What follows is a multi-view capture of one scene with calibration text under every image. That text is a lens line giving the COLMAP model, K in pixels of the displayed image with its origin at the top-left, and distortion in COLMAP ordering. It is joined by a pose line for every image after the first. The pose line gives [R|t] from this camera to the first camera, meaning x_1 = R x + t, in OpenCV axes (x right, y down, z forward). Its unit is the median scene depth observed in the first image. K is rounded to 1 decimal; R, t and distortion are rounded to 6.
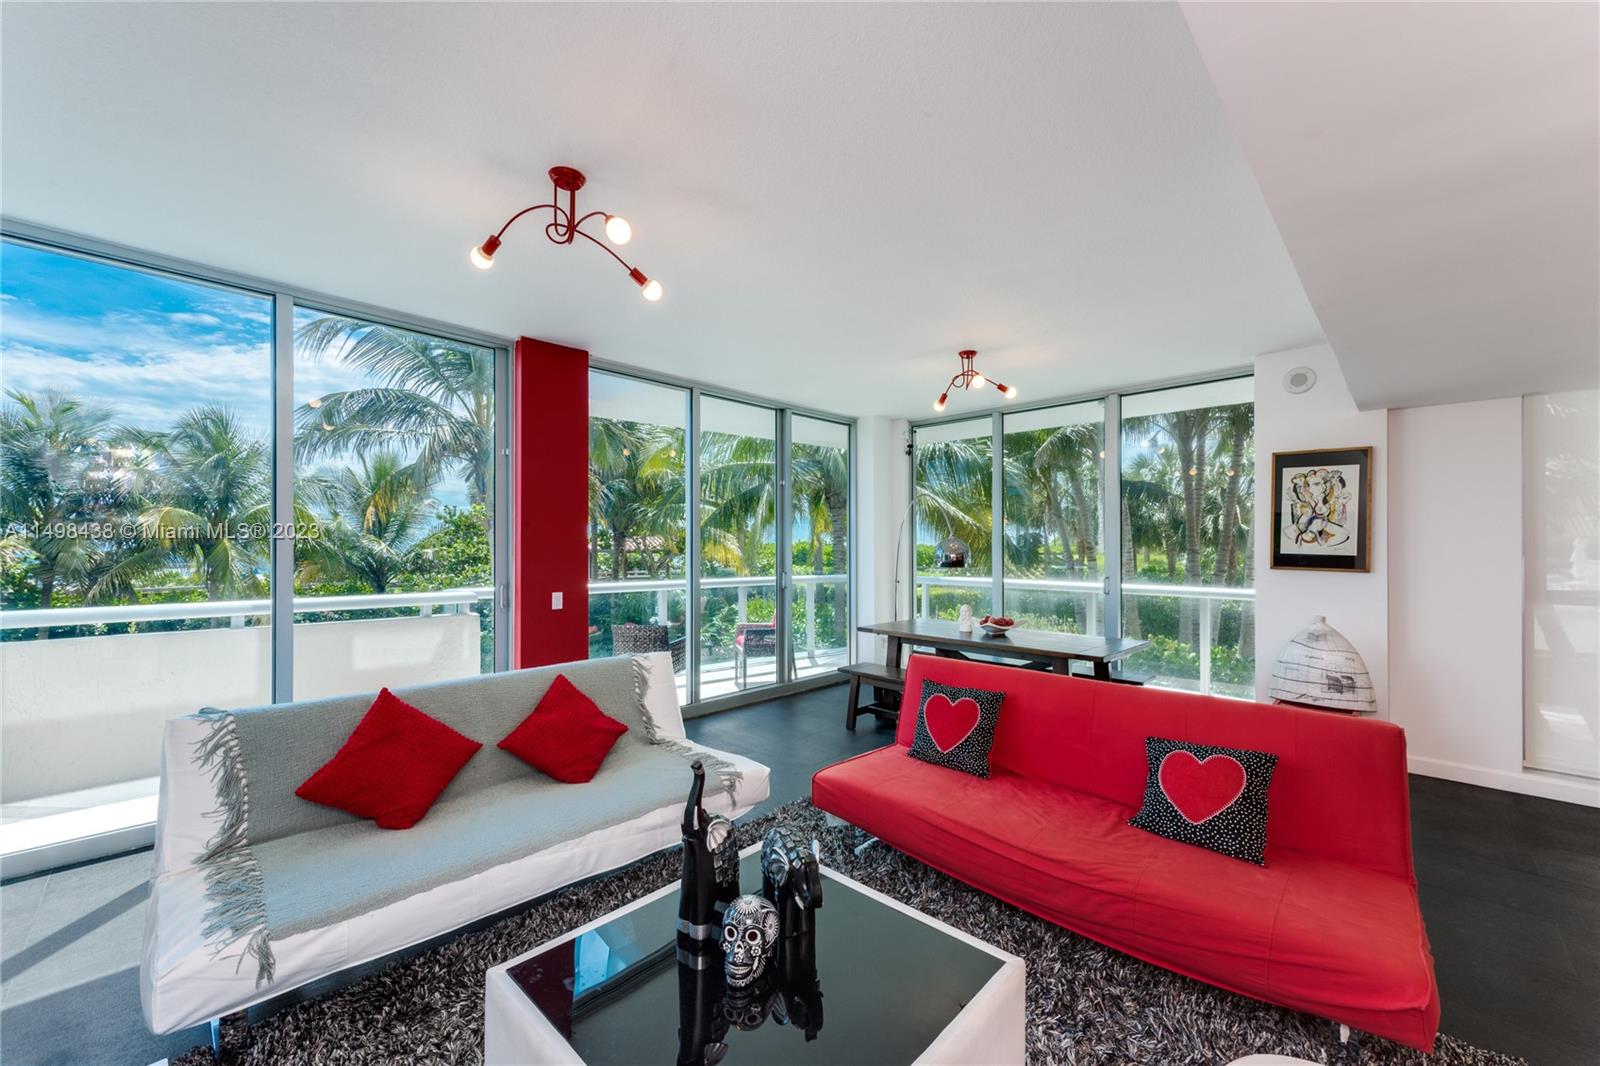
lens RADIAL K [[627.4, 0, 800.0], [0, 627.4, 533.0], [0, 0, 1]] dist [-0.000120, -0.000038]
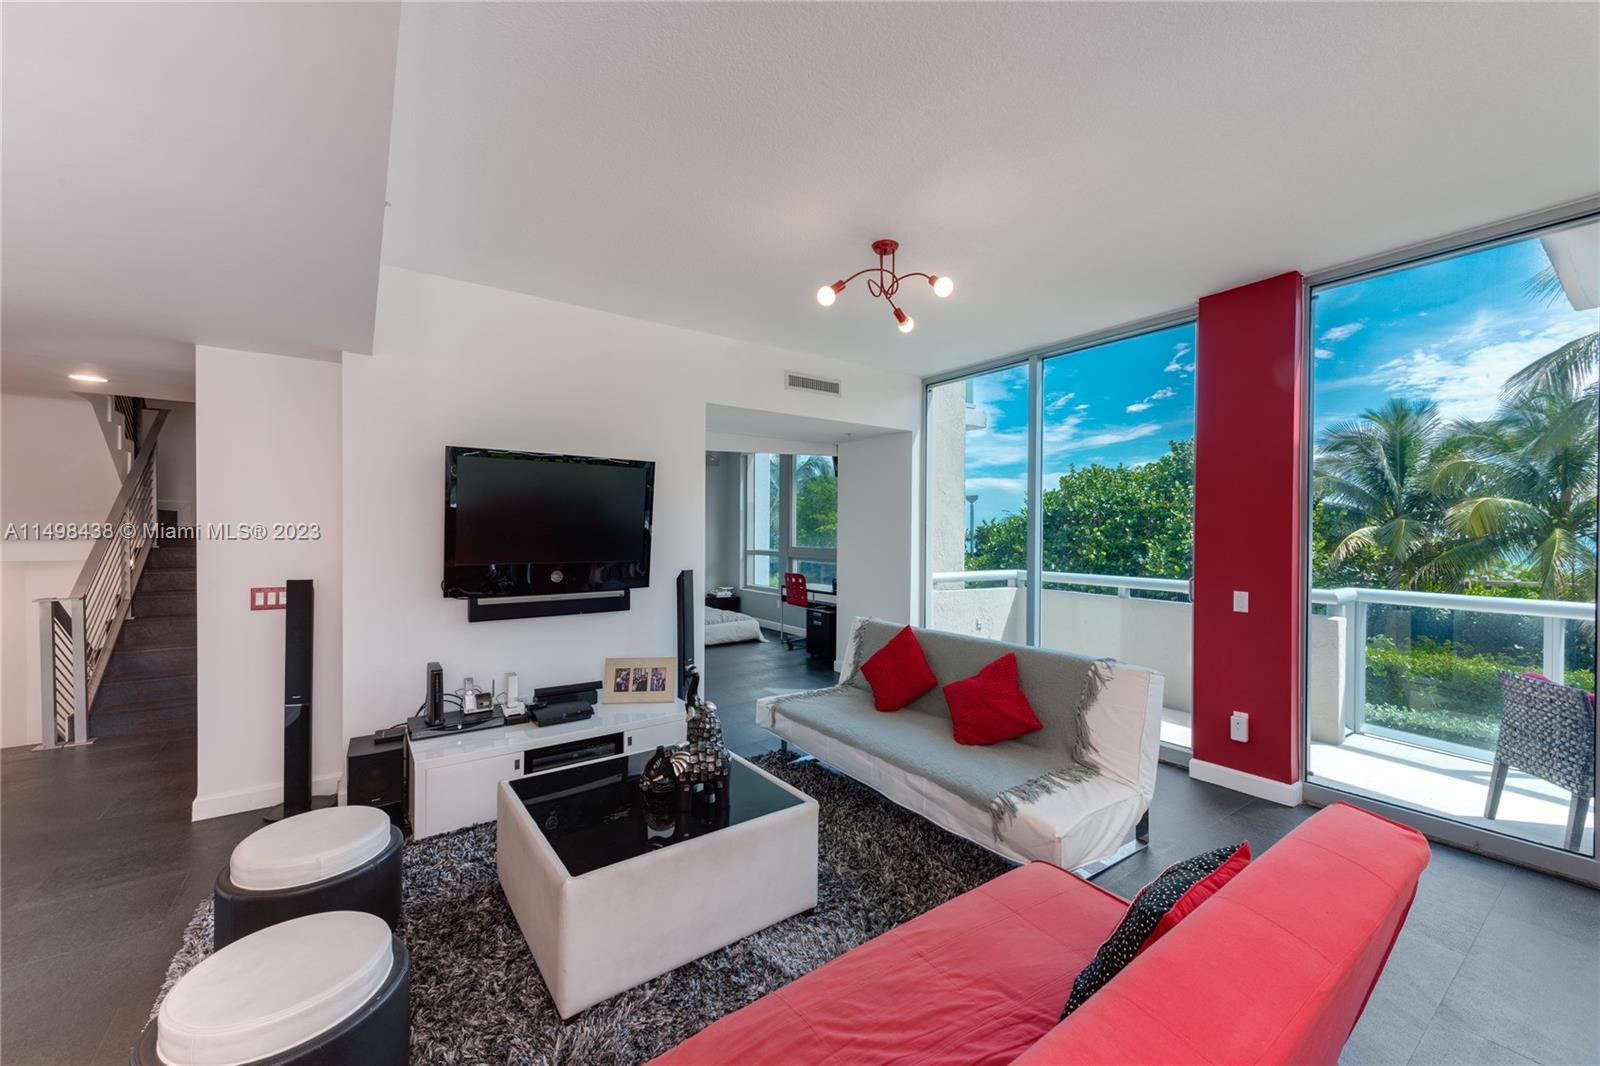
lens RADIAL K [[627.4, 0, 800.0], [0, 627.4, 533.0], [0, 0, 1]] dist [-0.000120, -0.000038]
pose [[-0.171071, 0.004377, -0.985249, 0.624954], [0.014545, 0.999892, 0.001917, 0.010850], [0.985151, -0.014002, -0.171116, 0.704946]]
